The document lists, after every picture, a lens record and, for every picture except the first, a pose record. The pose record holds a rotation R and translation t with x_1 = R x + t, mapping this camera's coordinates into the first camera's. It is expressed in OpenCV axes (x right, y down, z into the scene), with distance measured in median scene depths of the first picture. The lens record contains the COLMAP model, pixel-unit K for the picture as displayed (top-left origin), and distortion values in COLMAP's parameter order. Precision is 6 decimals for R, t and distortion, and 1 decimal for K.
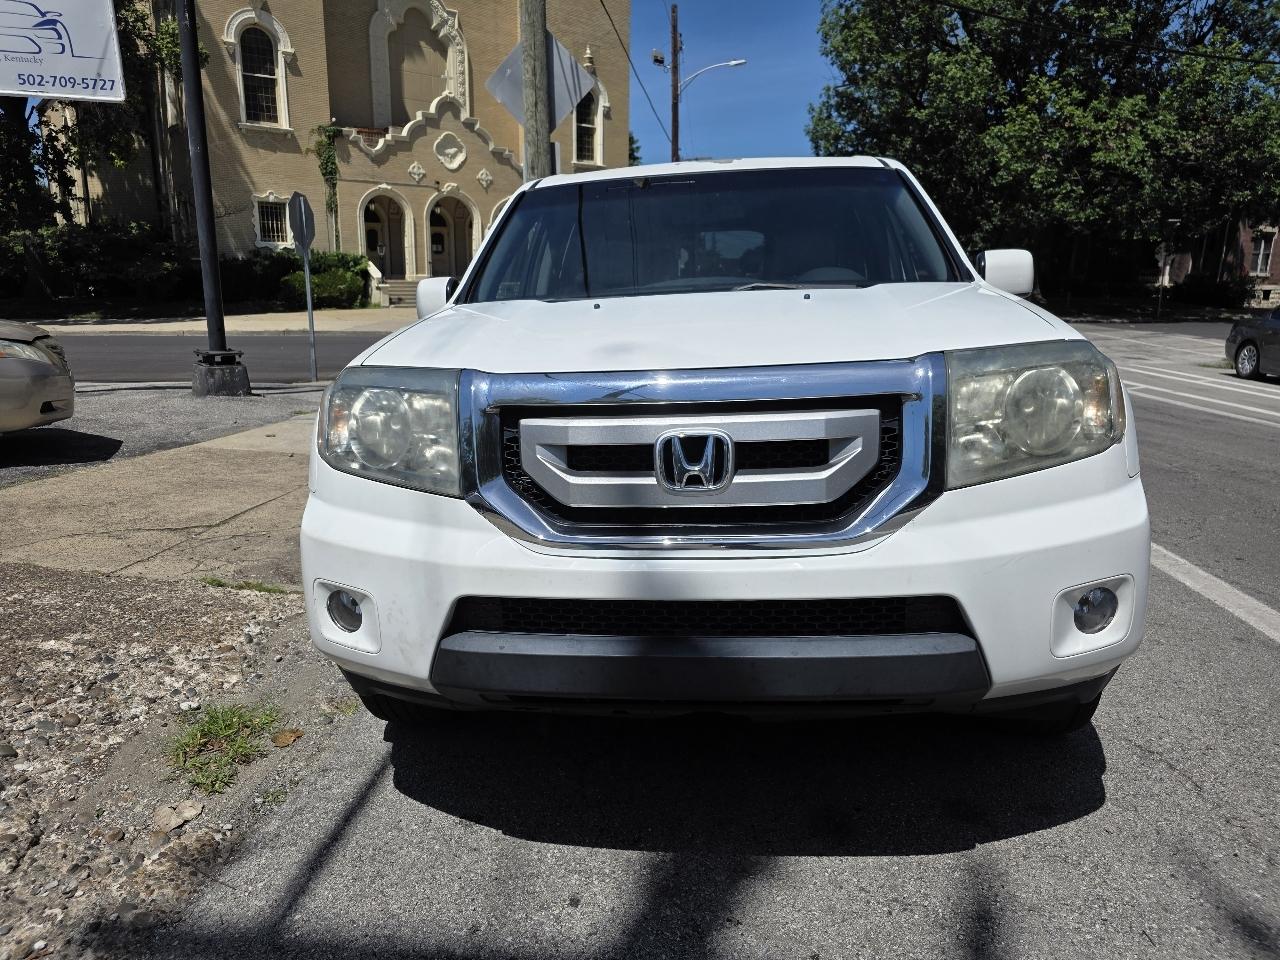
lens RADIAL K [[855.7, 0, 637.0], [0, 855.7, 473.8], [0, 0, 1]] dist [0.051296, -0.047408]
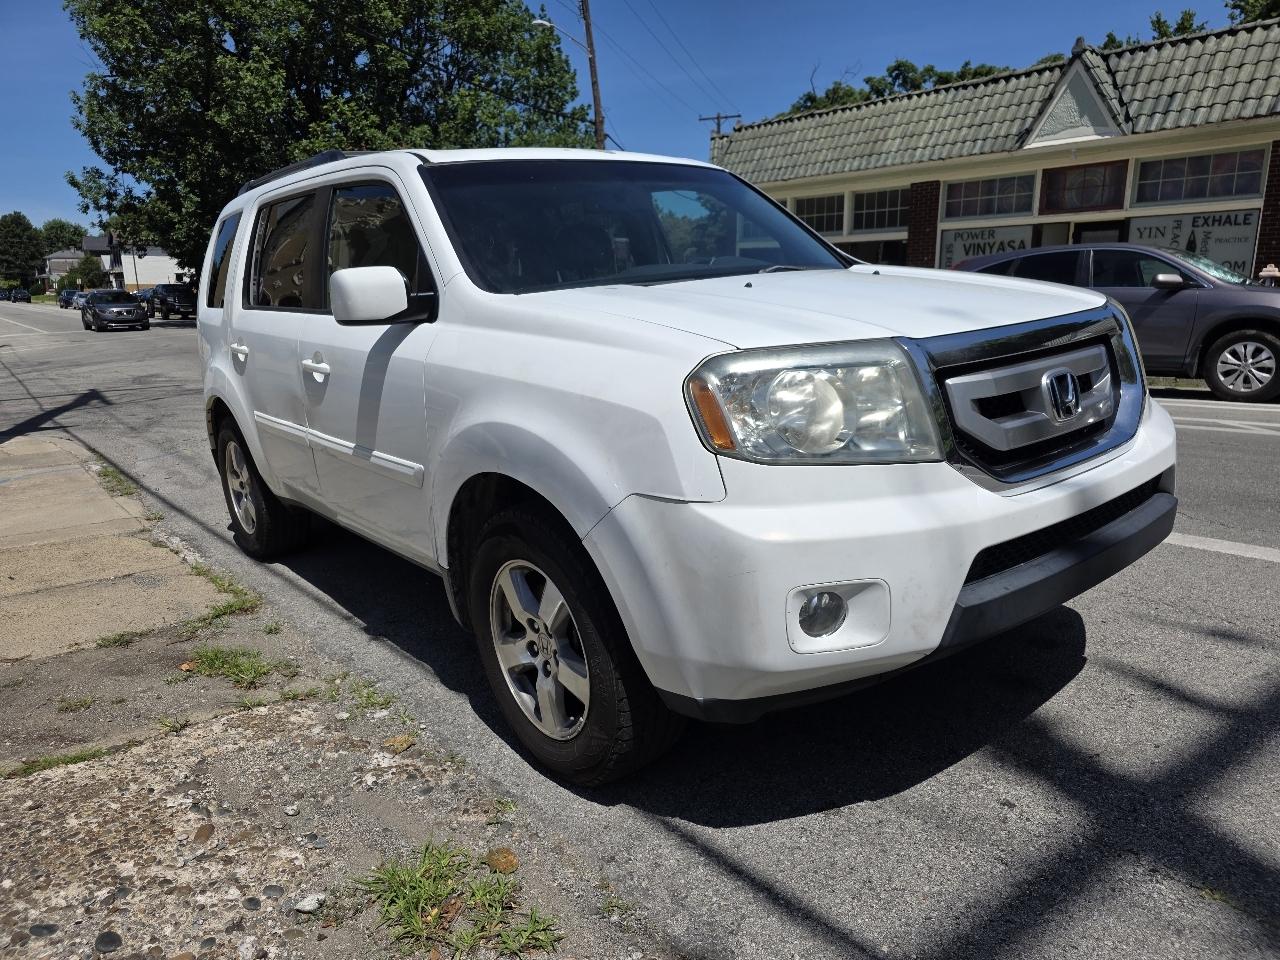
lens RADIAL K [[855.7, 0, 637.0], [0, 855.7, 473.8], [0, 0, 1]] dist [0.051296, -0.047408]
pose [[0.714838, -0.168698, 0.678636, -0.663172], [0.178692, 0.982312, 0.055963, -0.045126], [-0.676074, 0.081263, 0.732339, 0.280870]]
